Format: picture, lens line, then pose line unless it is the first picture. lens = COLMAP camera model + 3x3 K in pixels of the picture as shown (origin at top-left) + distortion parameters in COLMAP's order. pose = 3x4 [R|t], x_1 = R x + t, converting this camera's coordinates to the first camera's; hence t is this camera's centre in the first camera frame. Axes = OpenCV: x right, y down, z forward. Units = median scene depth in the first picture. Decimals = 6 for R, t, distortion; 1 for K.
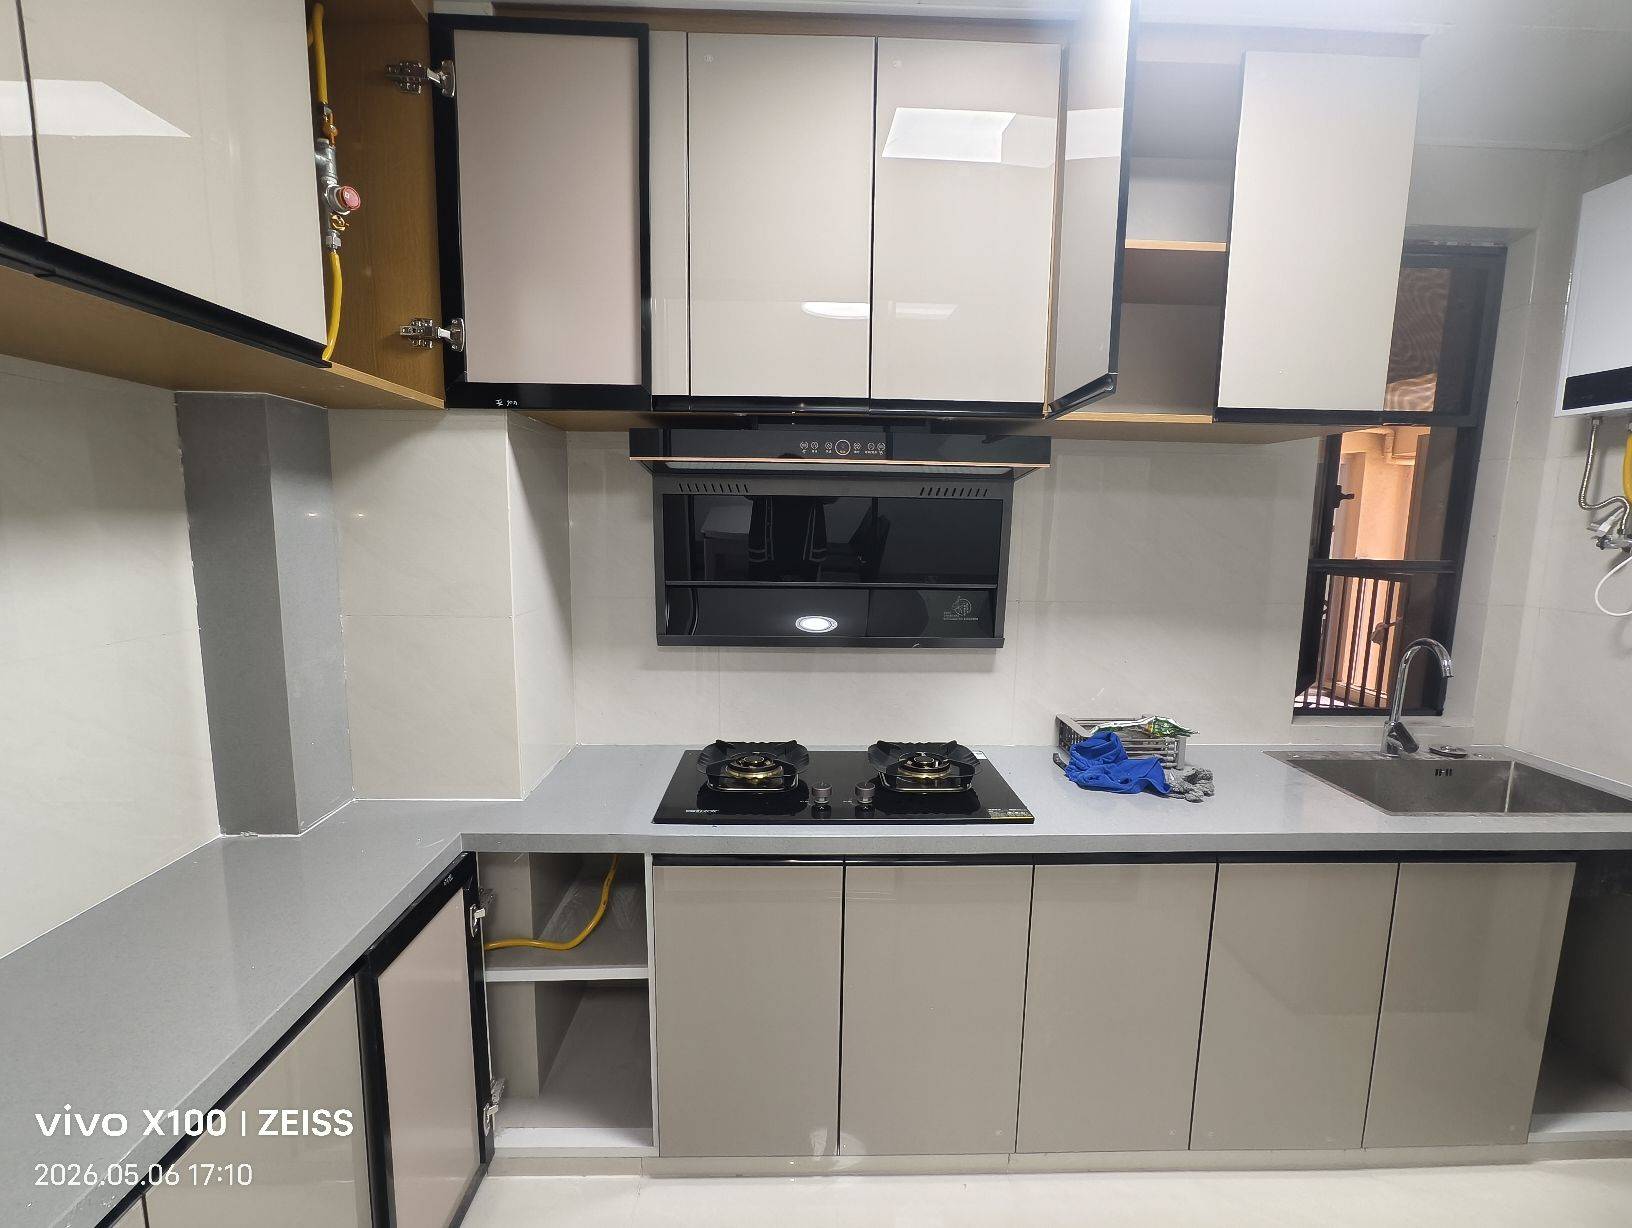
lens RADIAL K [[733.6, 0, 820.9], [0, 733.6, 620.6], [0, 0, 1]] dist [-0.021798, -0.000198]
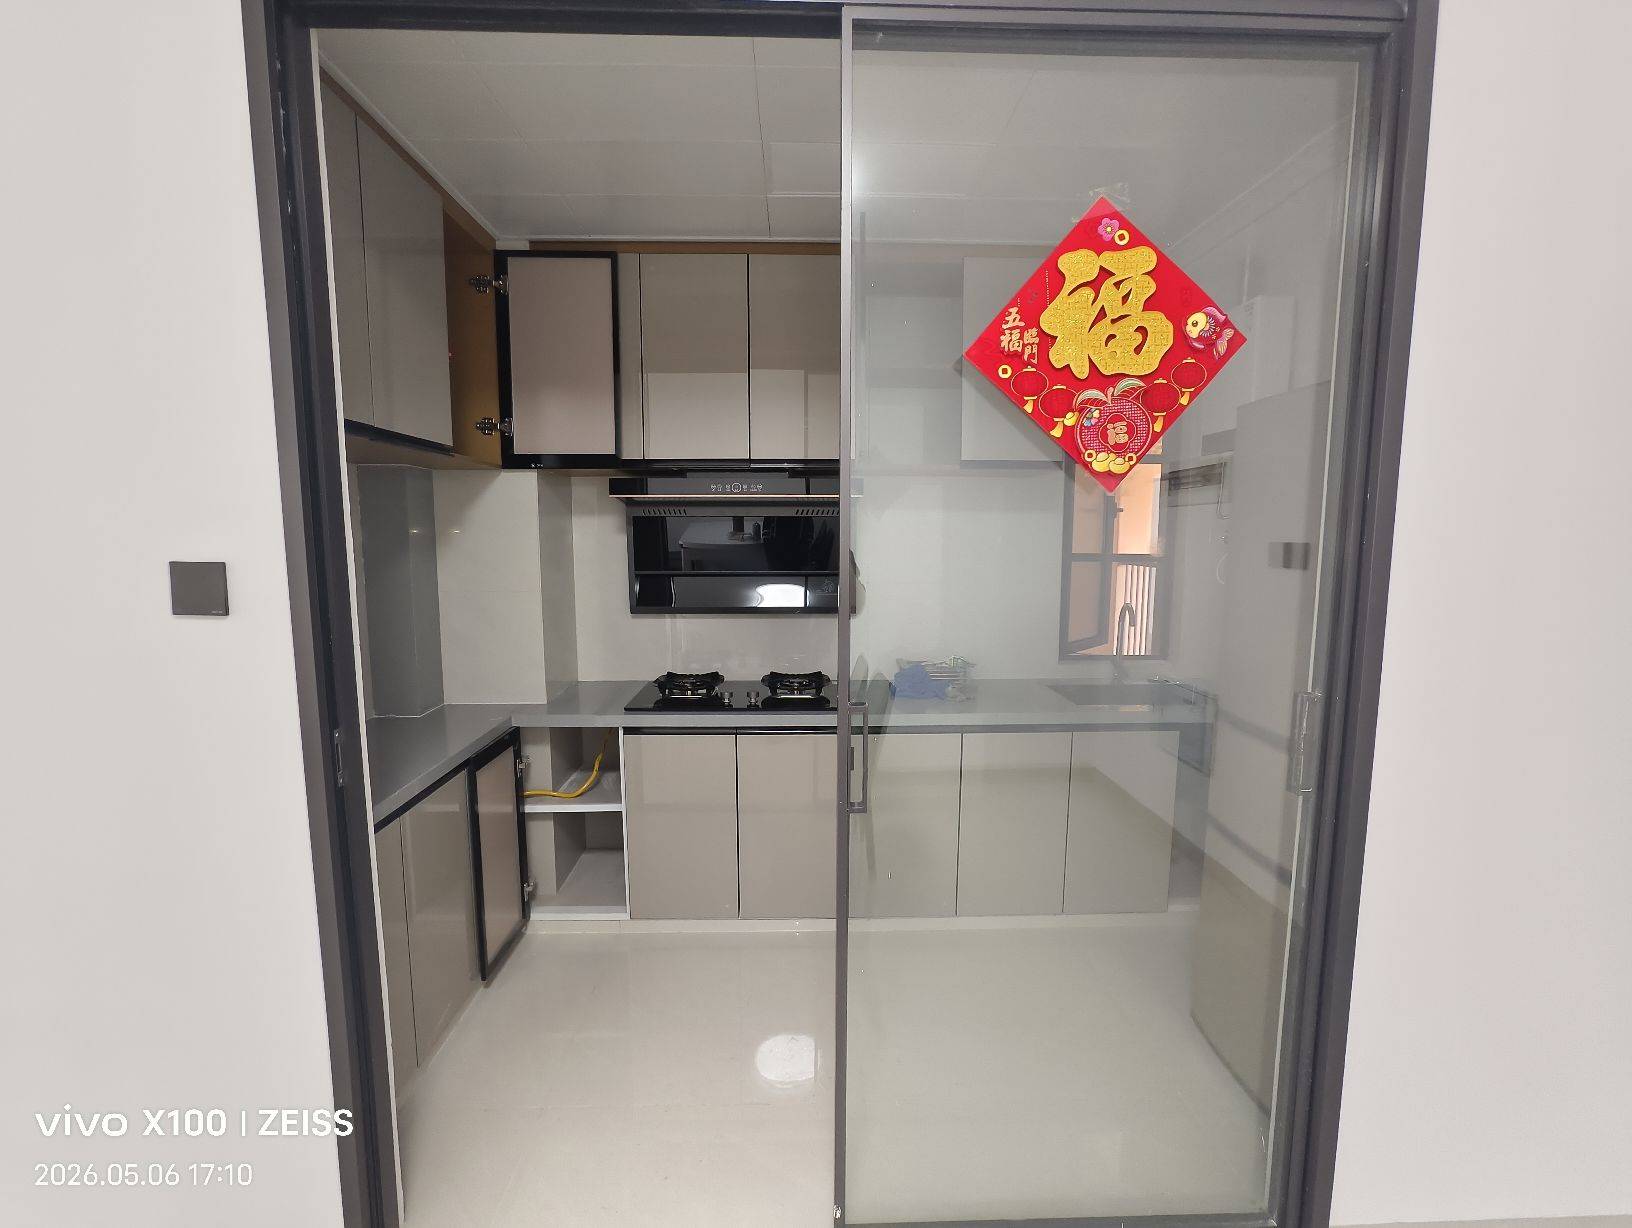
lens RADIAL K [[733.6, 0, 809.8], [0, 733.6, 613.8], [0, 0, 1]] dist [-0.021798, -0.000198]
pose [[0.999847, -0.012846, -0.011859, 0.216734], [0.012528, 0.999571, -0.026480, 0.099190], [0.012194, 0.026327, 0.999579, -0.673126]]
